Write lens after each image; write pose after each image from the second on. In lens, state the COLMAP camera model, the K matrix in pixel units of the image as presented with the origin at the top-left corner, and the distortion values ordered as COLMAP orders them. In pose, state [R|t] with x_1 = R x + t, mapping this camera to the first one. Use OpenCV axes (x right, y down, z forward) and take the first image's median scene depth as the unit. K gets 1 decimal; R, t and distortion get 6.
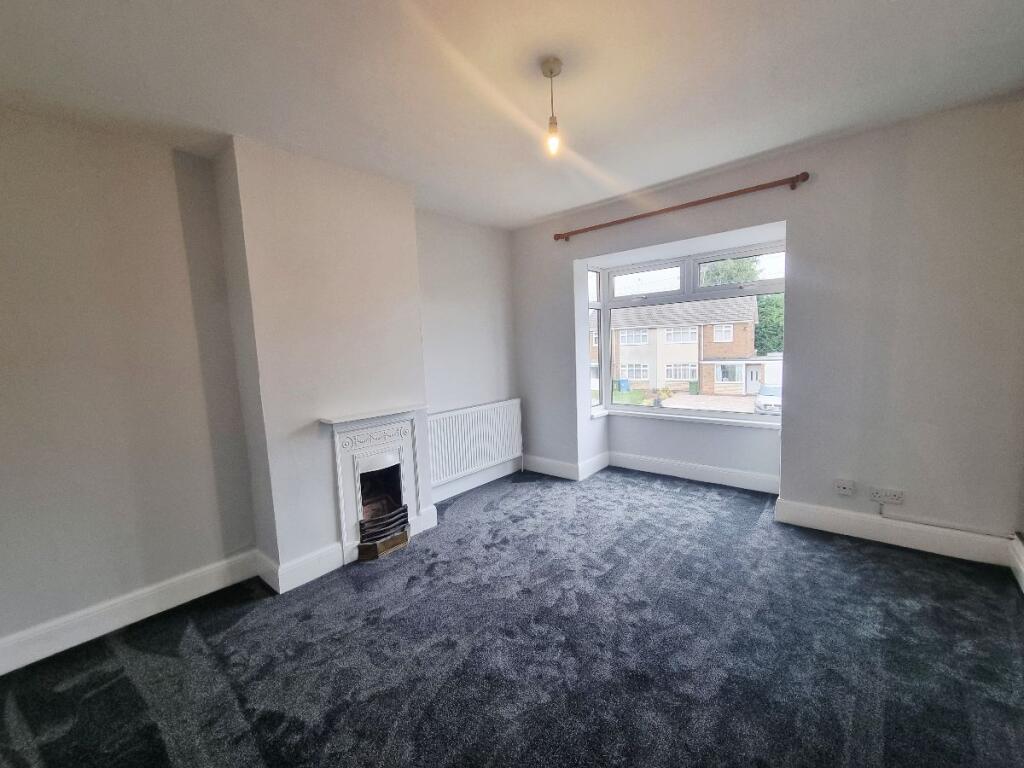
lens RADIAL K [[411.2, 0, 512.0], [0, 411.2, 384.0], [0, 0, 1]] dist [-0.014070, -0.000128]
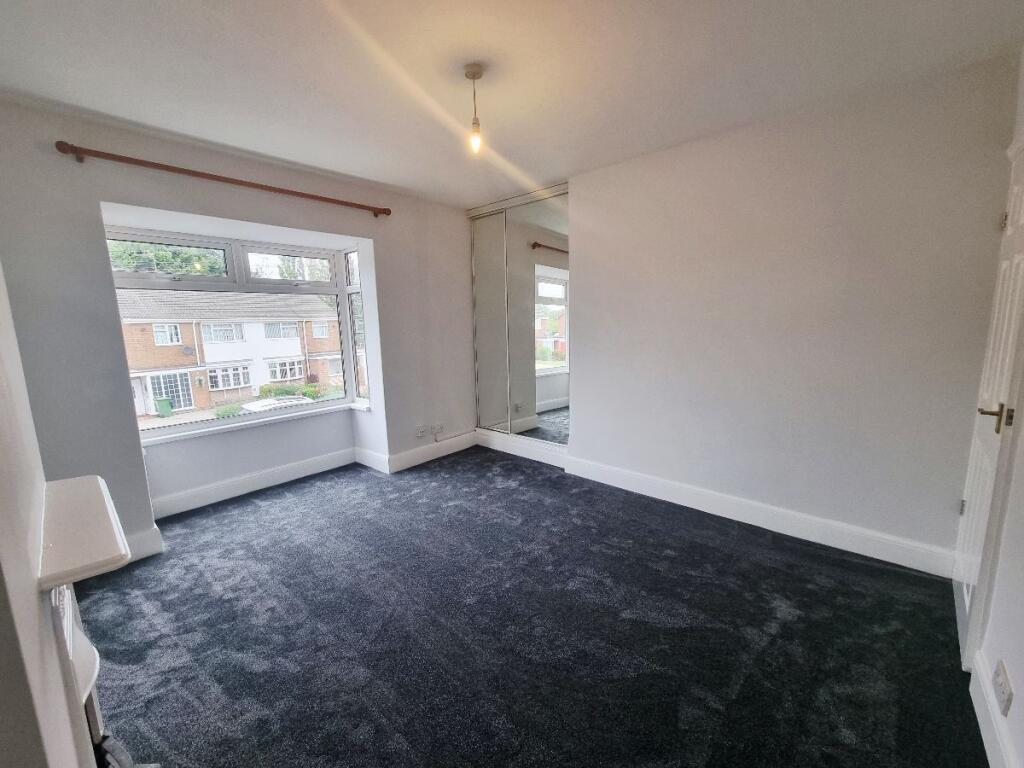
lens RADIAL K [[416.5, 0, 512.8], [0, 416.5, 387.5], [0, 0, 1]] dist [-0.001016, -0.000271]
pose [[0.006031, -0.113959, 0.993467, -0.571349], [0.122123, 0.986133, 0.112376, -0.032502], [-0.992497, 0.120648, 0.019864, 0.506400]]
